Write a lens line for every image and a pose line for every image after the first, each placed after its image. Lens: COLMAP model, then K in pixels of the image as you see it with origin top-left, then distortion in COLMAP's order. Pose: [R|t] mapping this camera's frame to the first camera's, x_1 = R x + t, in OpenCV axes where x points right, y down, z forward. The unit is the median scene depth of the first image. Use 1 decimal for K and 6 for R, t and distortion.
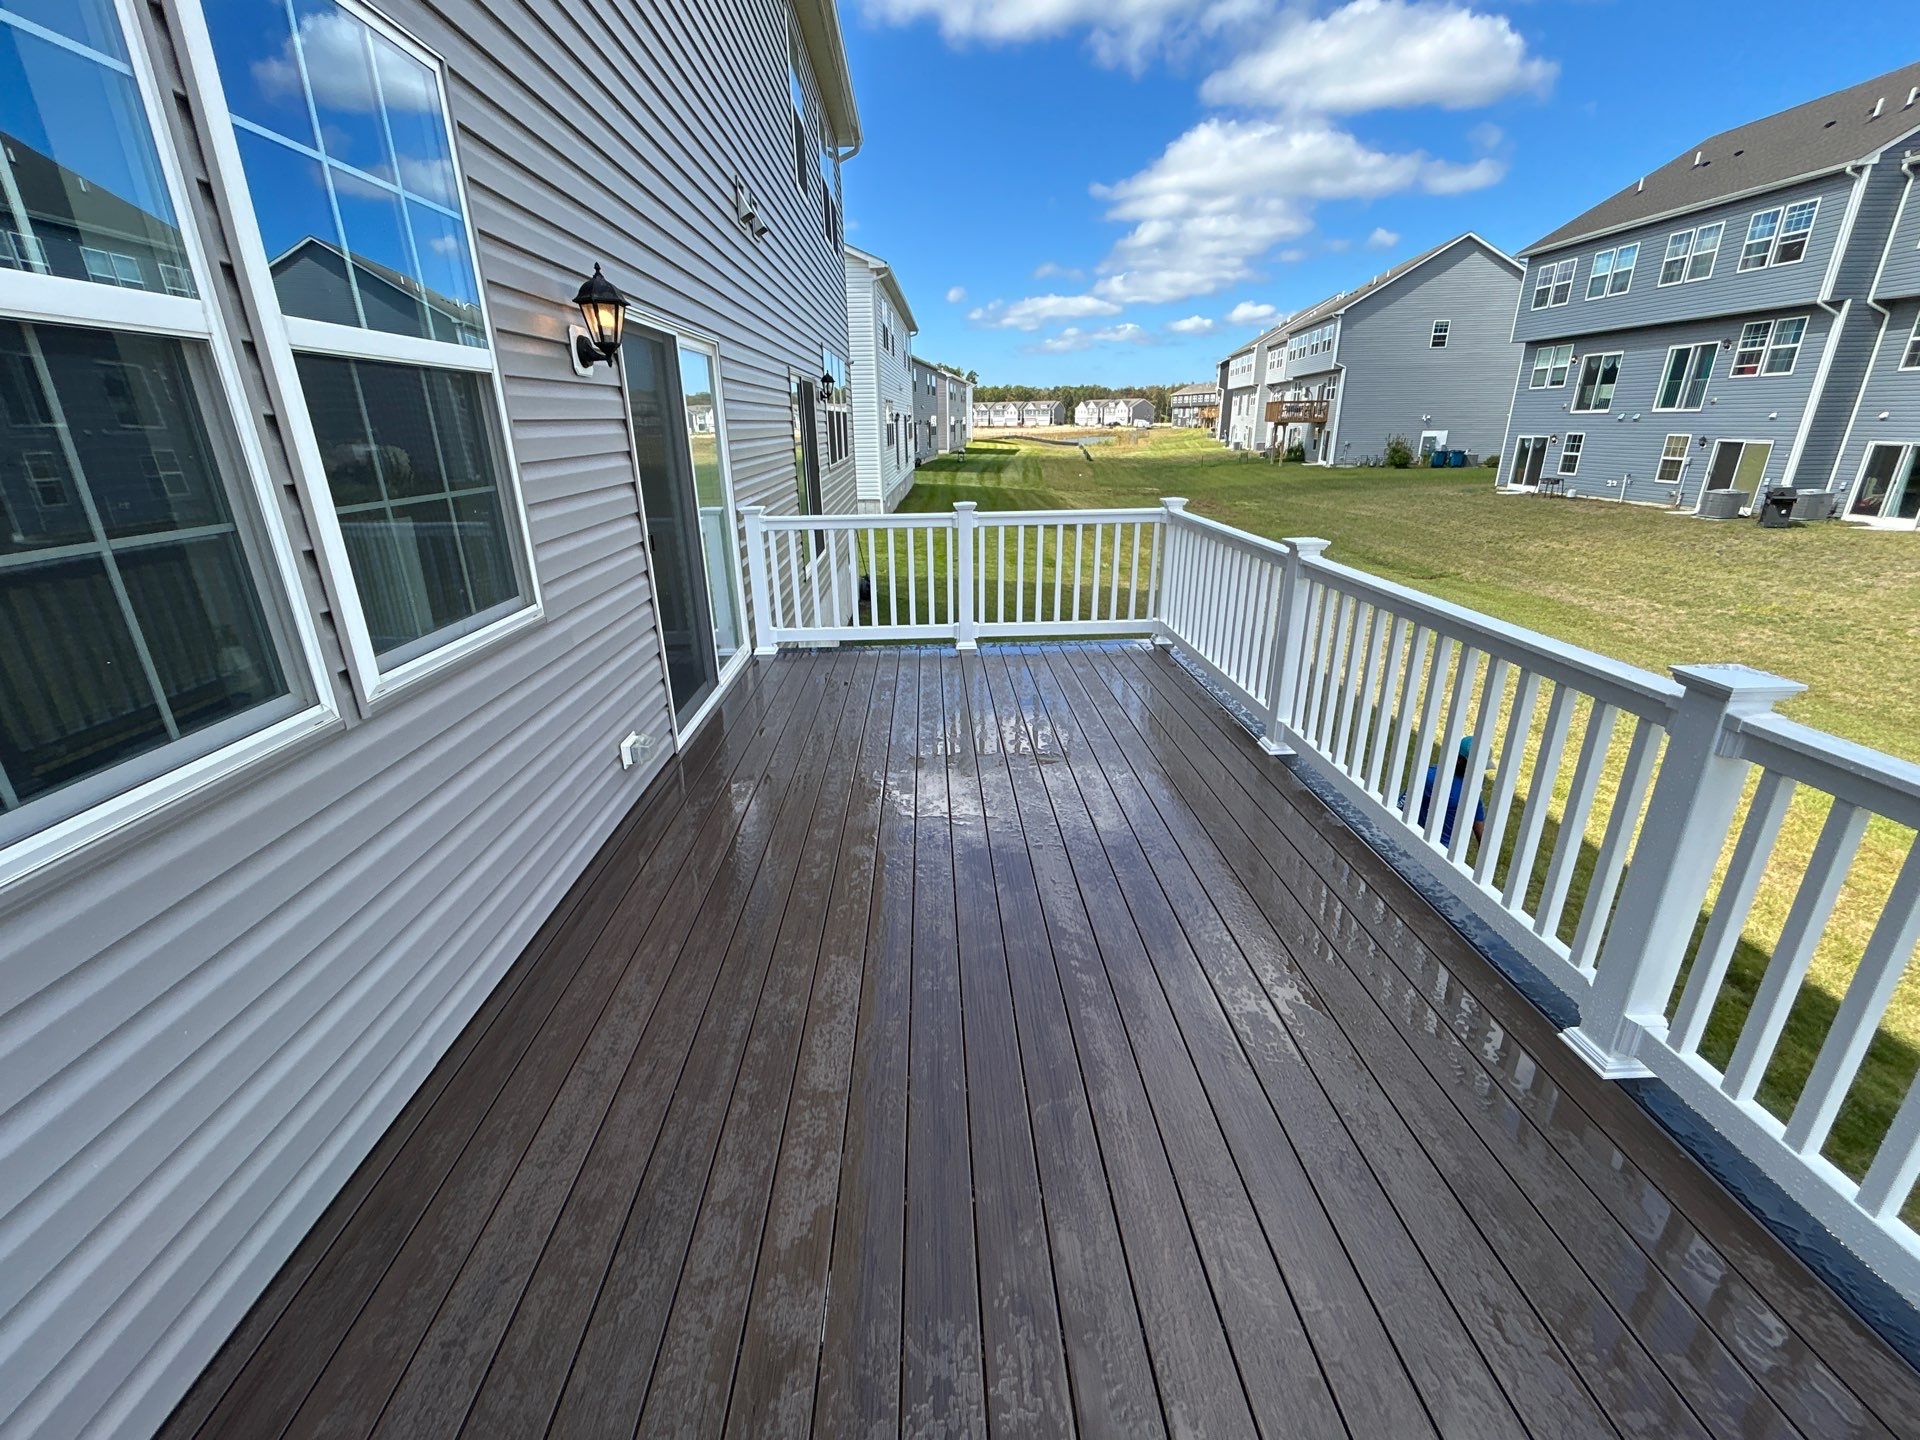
lens RADIAL K [[805.7, 0, 961.5], [0, 805.7, 724.1], [0, 0, 1]] dist [0.006243, -0.003815]
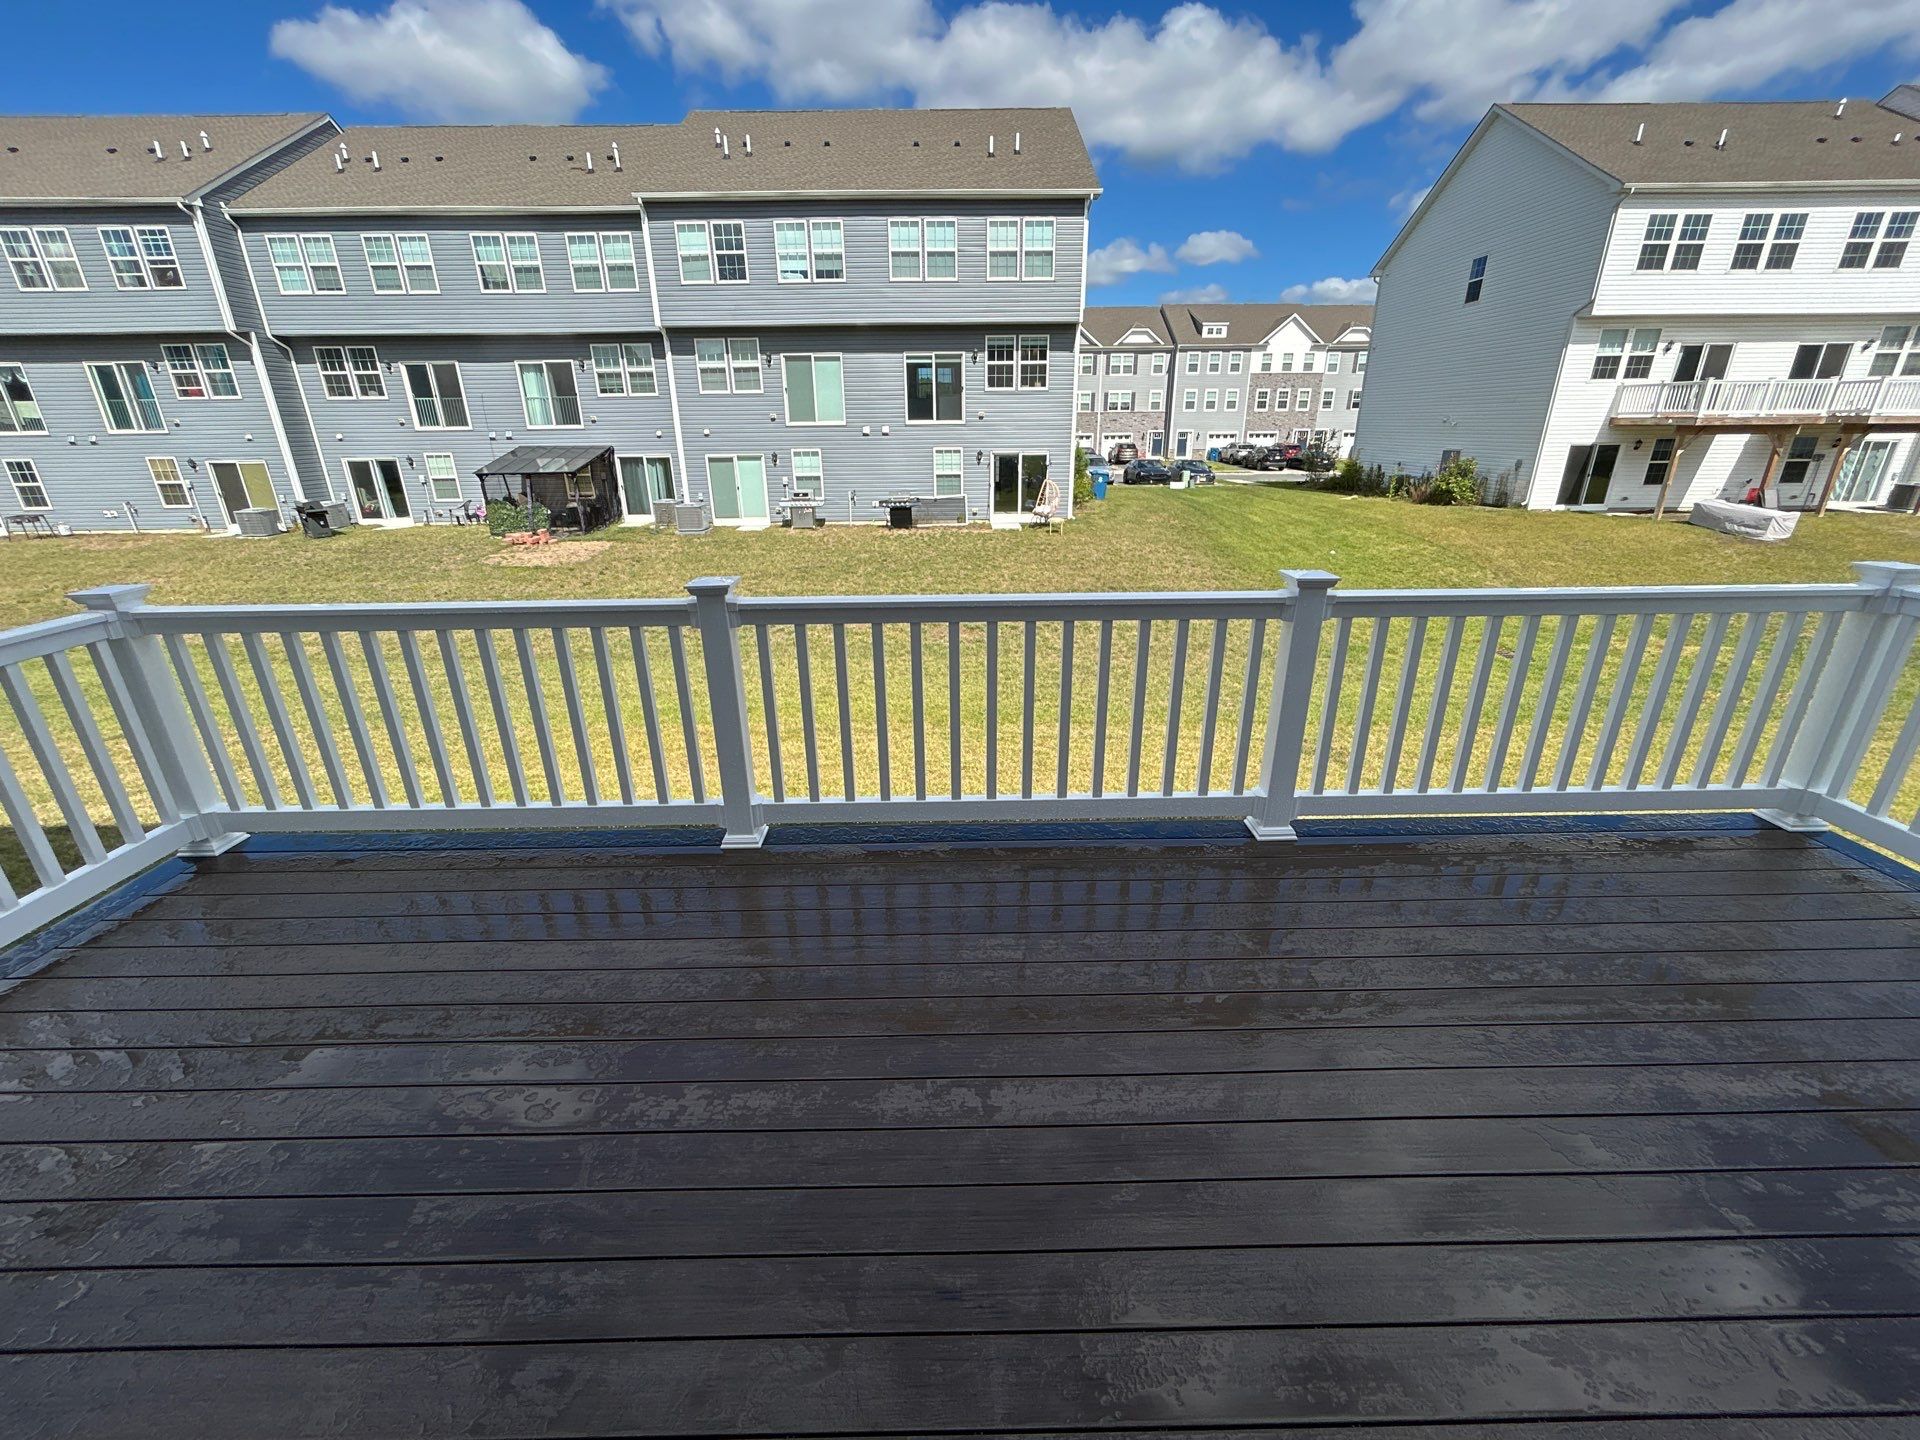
lens RADIAL K [[770.2, 0, 959.5], [0, 770.2, 721.8], [0, 0, 1]] dist [0.000459, -0.001015]
pose [[0.030597, -0.346234, 0.937649, -0.045285], [0.357757, 0.879734, 0.313174, -0.037404], [-0.933314, 0.325868, 0.150784, 0.101836]]
